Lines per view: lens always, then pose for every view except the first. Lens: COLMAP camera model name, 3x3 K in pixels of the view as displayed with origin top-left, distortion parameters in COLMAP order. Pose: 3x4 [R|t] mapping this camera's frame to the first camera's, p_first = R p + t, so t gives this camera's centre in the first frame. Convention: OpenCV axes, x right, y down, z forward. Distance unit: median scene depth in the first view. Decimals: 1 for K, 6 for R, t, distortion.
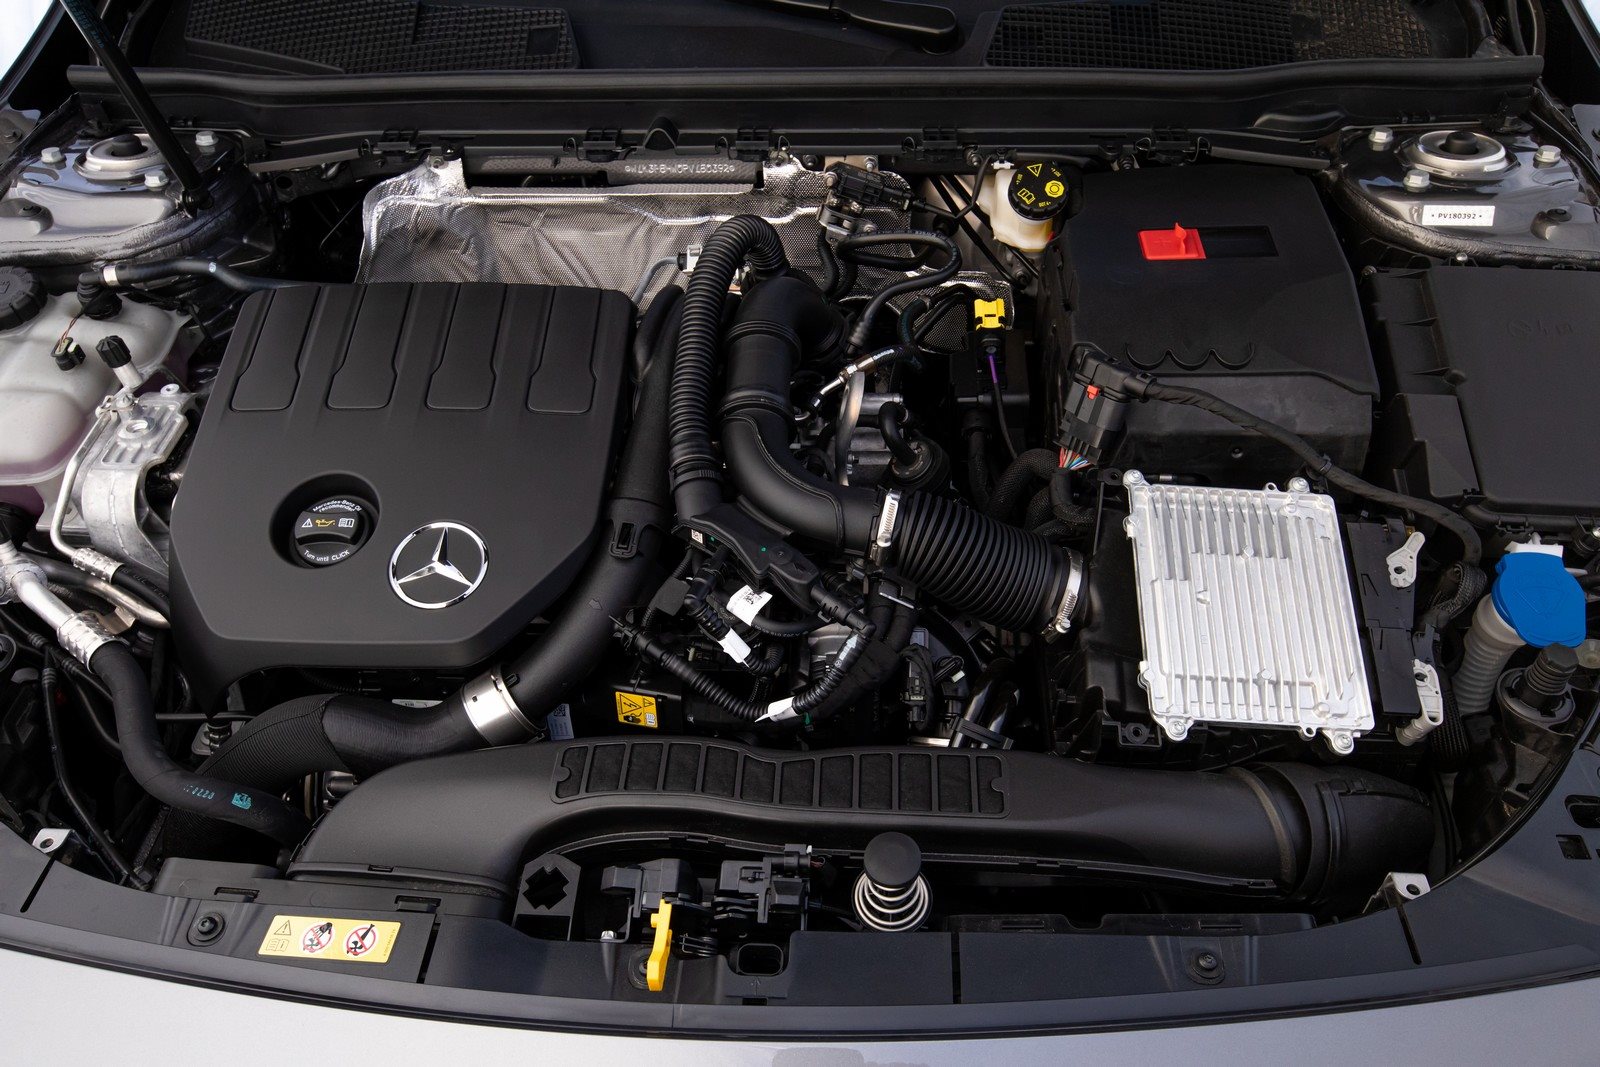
lens RADIAL K [[1309.6, 0, 800.9], [0, 1309.6, 530.0], [0, 0, 1]] dist [-0.001478, 0.002441]
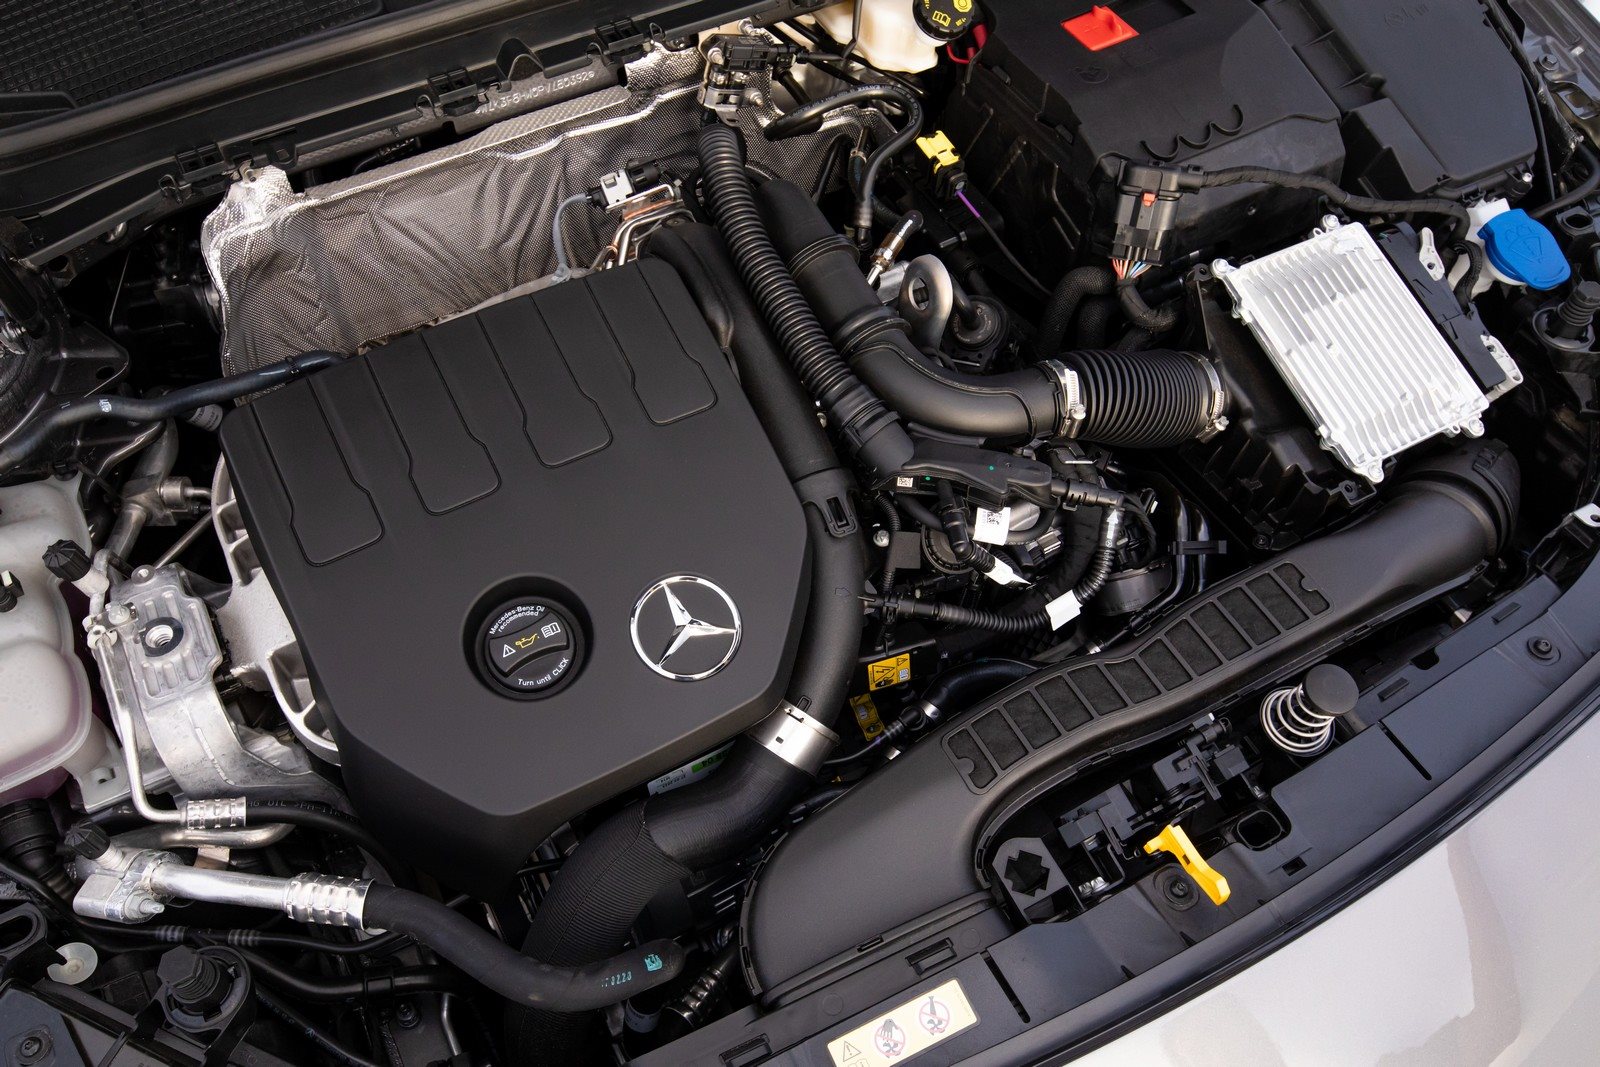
lens RADIAL K [[1309.6, 0, 805.2], [0, 1309.6, 537.7], [0, 0, 1]] dist [-0.001478, 0.002441]
pose [[0.845659, -0.409624, 0.342154, -0.467749], [0.342509, 0.908158, 0.240702, -0.205657], [-0.409327, -0.086361, 0.908291, 0.160292]]
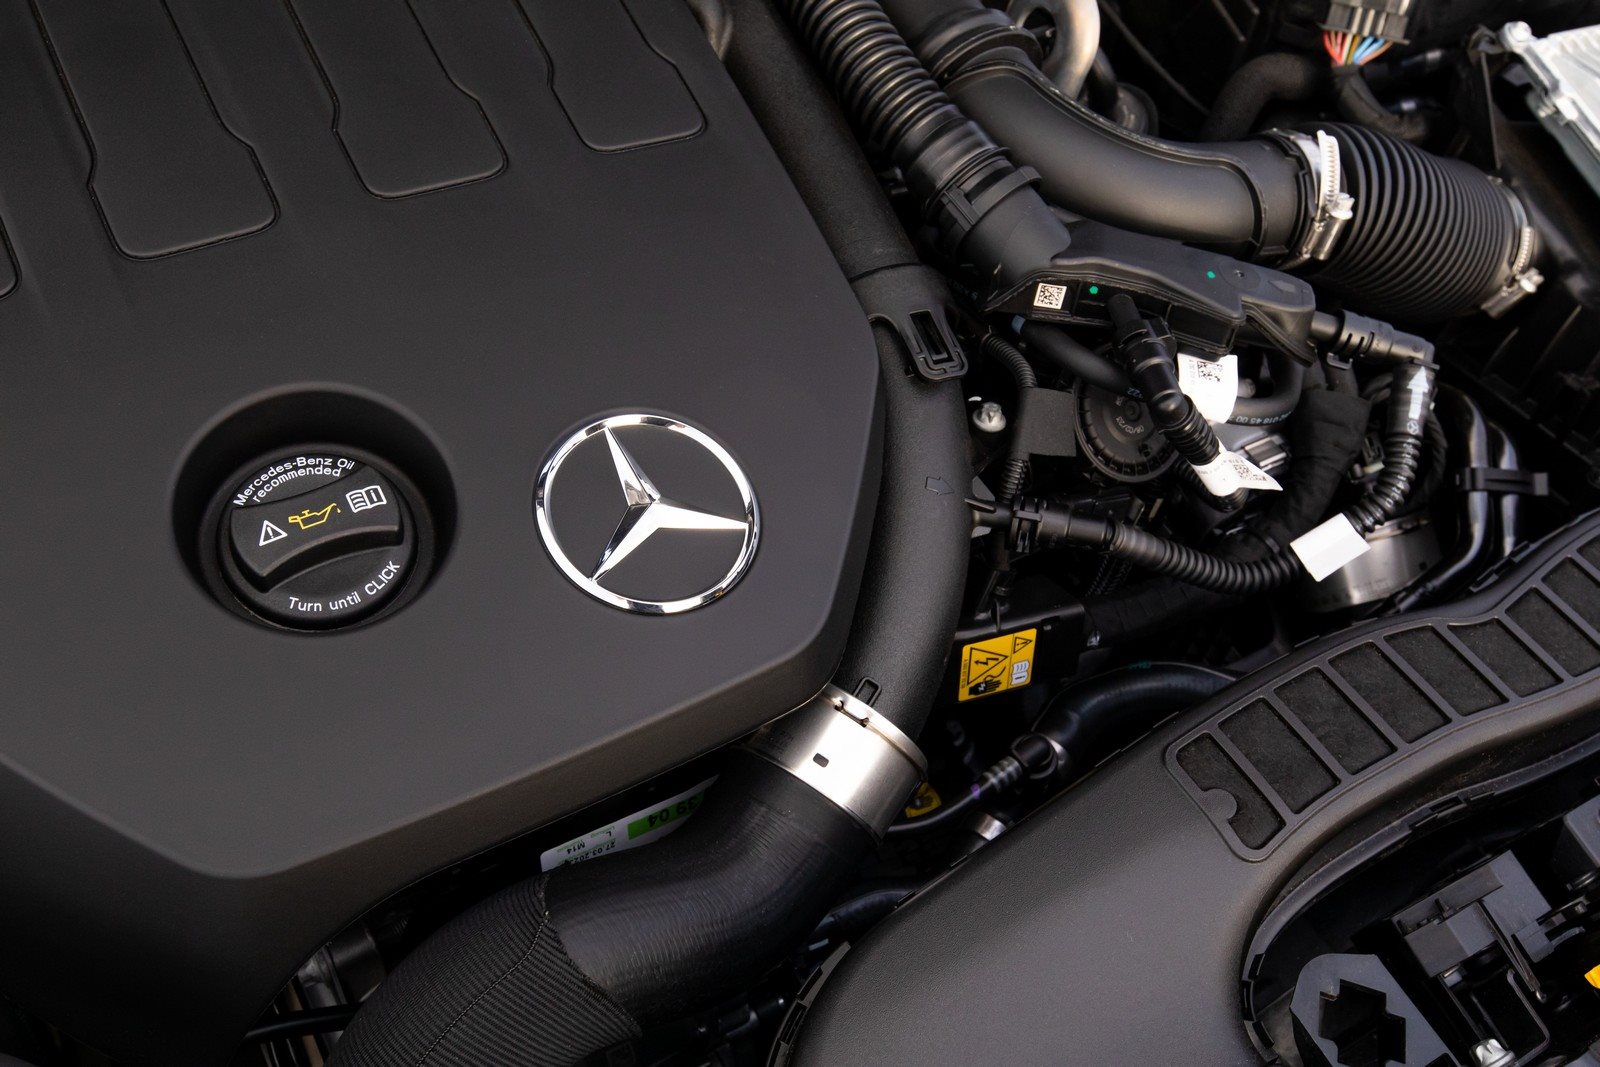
lens RADIAL K [[1546.4, 0, 803.2], [0, 1546.4, 537.8], [0, 0, 1]] dist [-0.013278, 0.000000]
pose [[0.817938, -0.334657, 0.467956, -0.458106], [0.289237, 0.942337, 0.168353, -0.034968], [-0.497313, -0.002352, 0.867568, 0.509857]]
